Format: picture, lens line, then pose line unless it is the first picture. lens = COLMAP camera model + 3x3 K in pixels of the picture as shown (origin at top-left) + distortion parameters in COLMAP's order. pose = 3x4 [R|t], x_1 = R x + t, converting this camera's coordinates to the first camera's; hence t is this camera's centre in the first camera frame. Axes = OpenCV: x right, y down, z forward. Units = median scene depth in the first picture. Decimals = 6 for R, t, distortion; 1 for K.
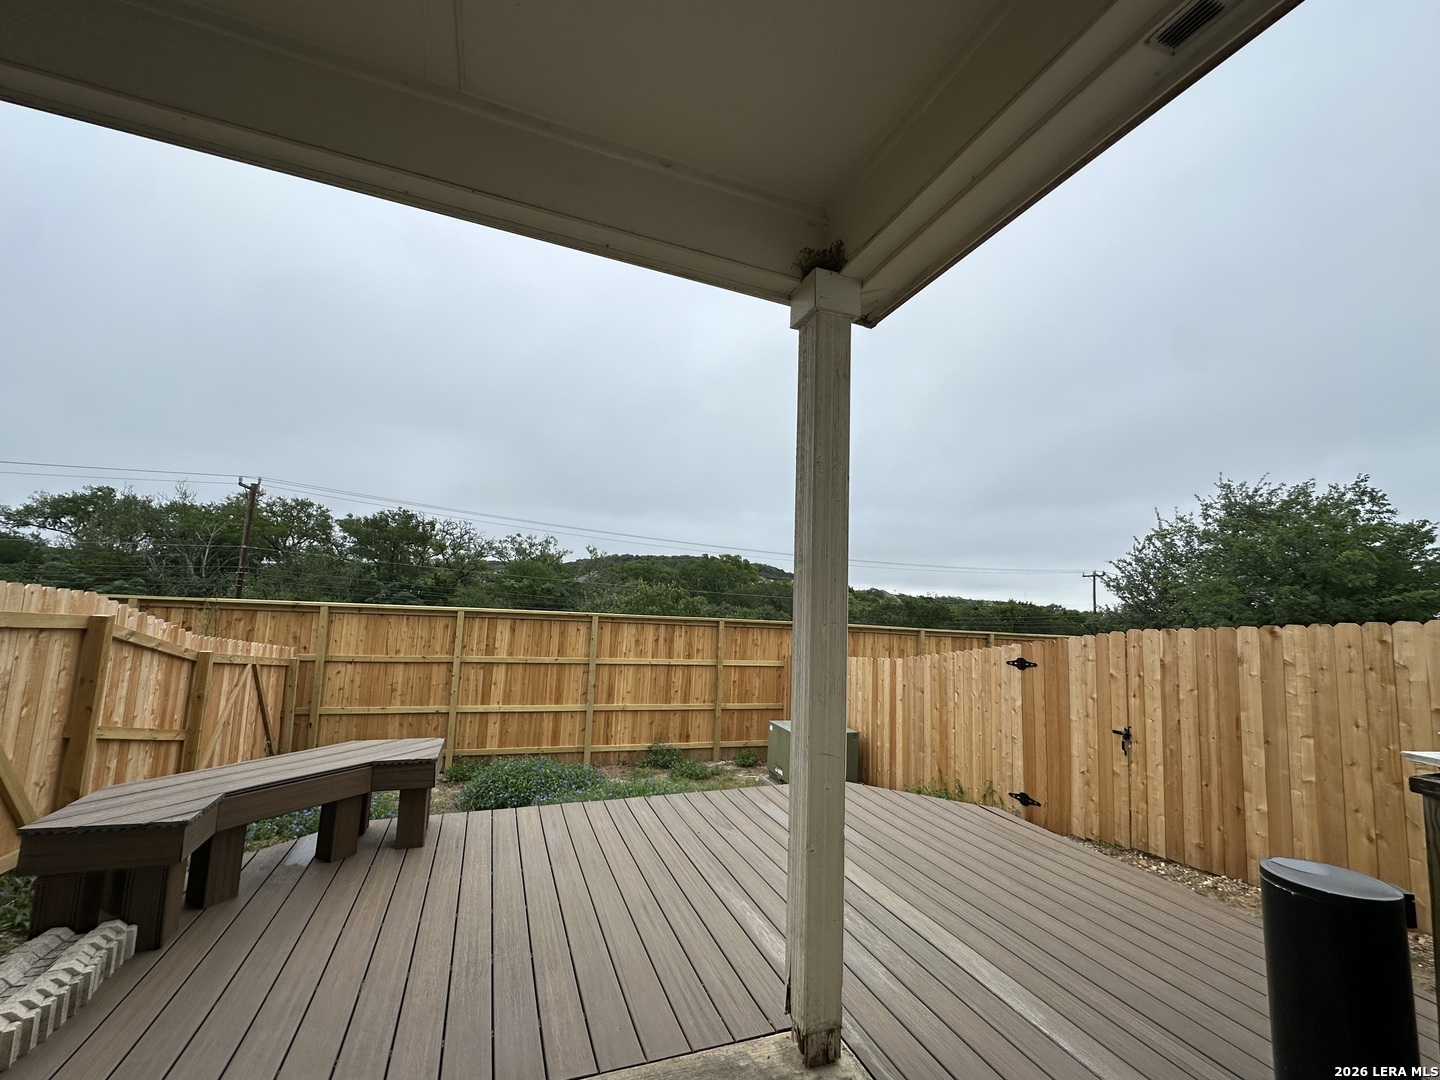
lens RADIAL K [[573.1, 0, 719.9], [0, 573.1, 537.8], [0, 0, 1]] dist [-0.003857, -0.000352]
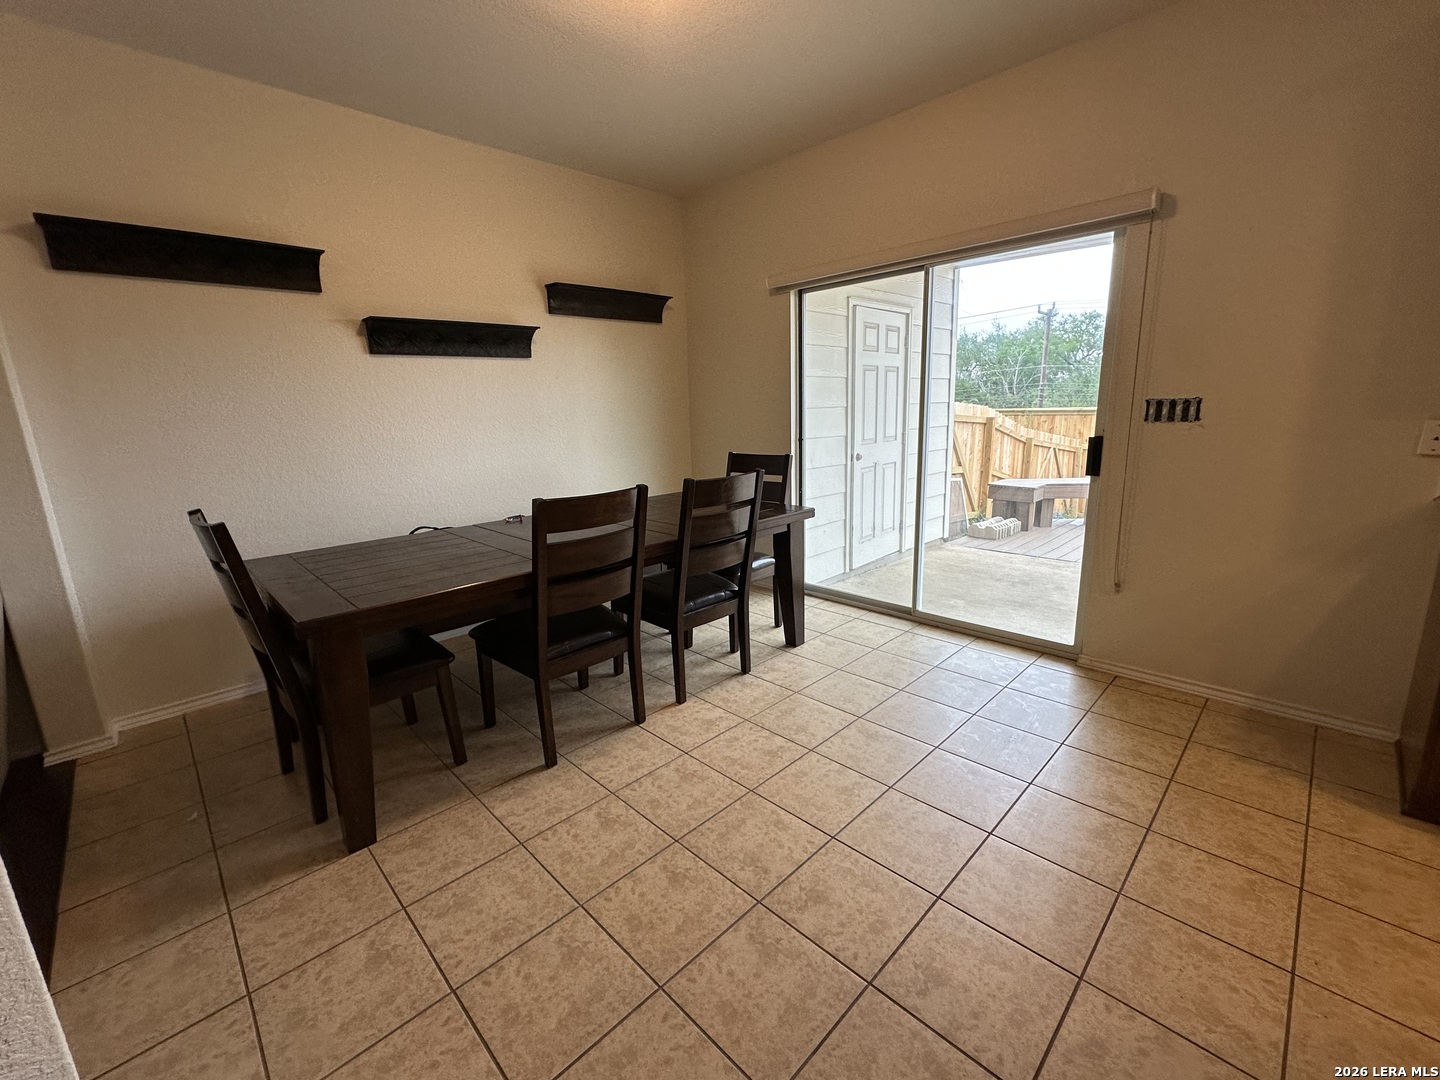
lens RADIAL K [[573.1, 0, 719.9], [0, 573.1, 537.8], [0, 0, 1]] dist [-0.003857, -0.000352]
pose [[0.365145, 0.154336, -0.918069, 0.281126], [0.152813, 0.962849, 0.222642, -0.028488], [0.918323, -0.221589, 0.327995, -0.352539]]
